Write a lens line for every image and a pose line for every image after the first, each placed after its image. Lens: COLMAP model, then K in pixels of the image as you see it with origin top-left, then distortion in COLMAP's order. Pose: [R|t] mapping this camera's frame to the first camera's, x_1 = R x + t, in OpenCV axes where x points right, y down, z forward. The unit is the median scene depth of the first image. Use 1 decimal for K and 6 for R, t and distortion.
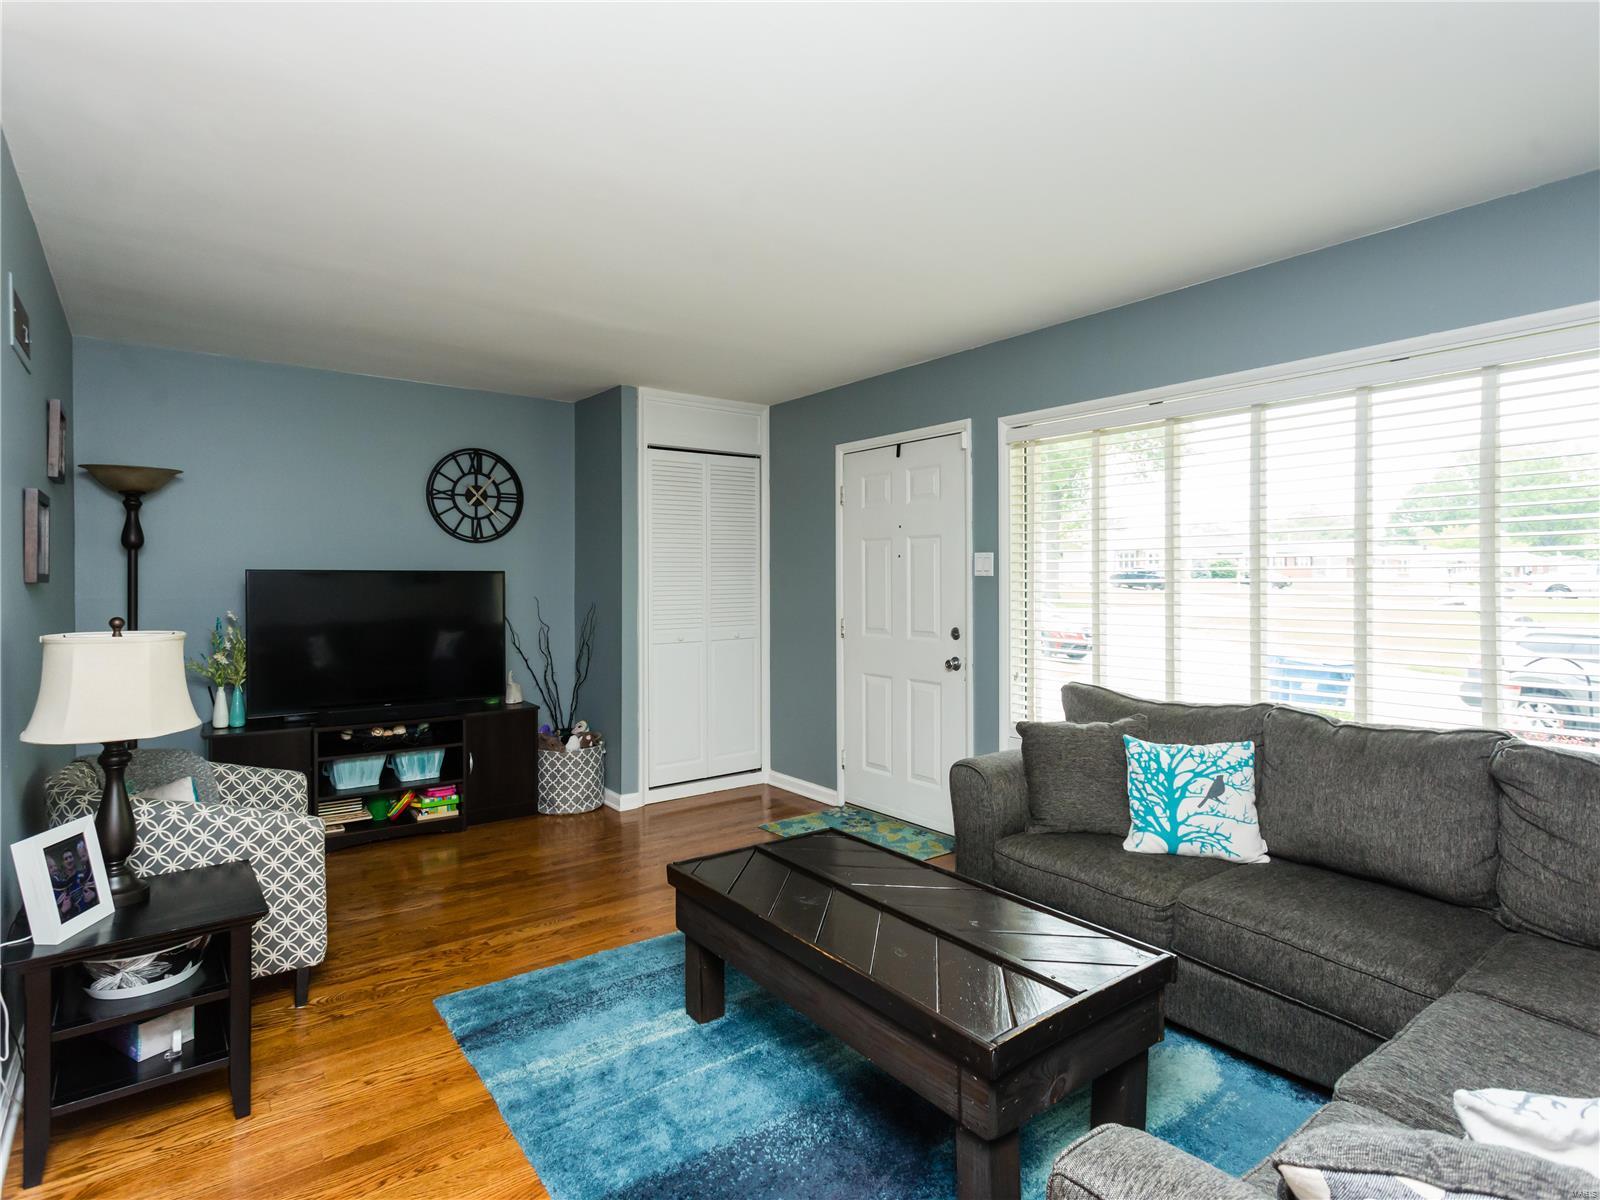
lens RADIAL K [[847.4, 0, 801.6], [0, 847.4, 589.6], [0, 0, 1]] dist [0.002844, 0.005454]
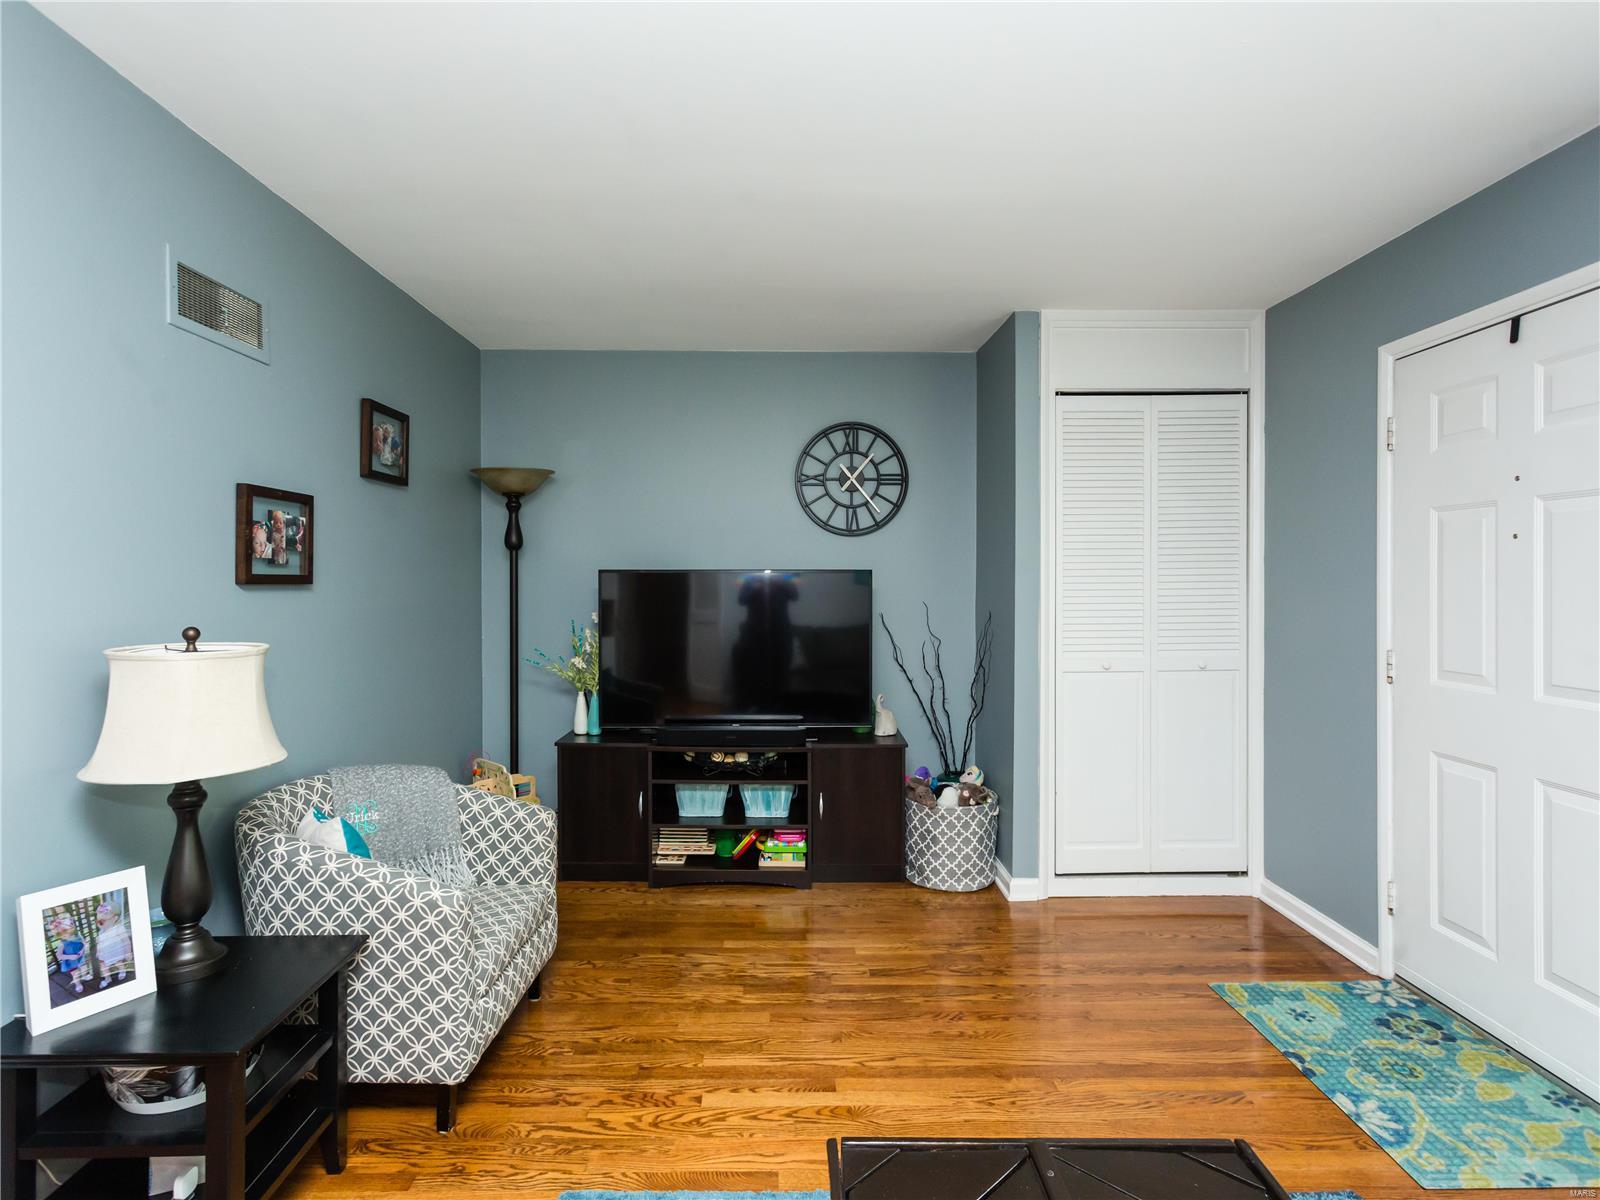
lens RADIAL K [[847.4, 0, 794.6], [0, 847.4, 587.5], [0, 0, 1]] dist [0.002844, 0.005454]
pose [[0.800500, 0.006701, -0.599295, 0.072471], [-0.008025, 0.999968, 0.000462, -0.005162], [0.599279, 0.004439, 0.800528, 0.315368]]
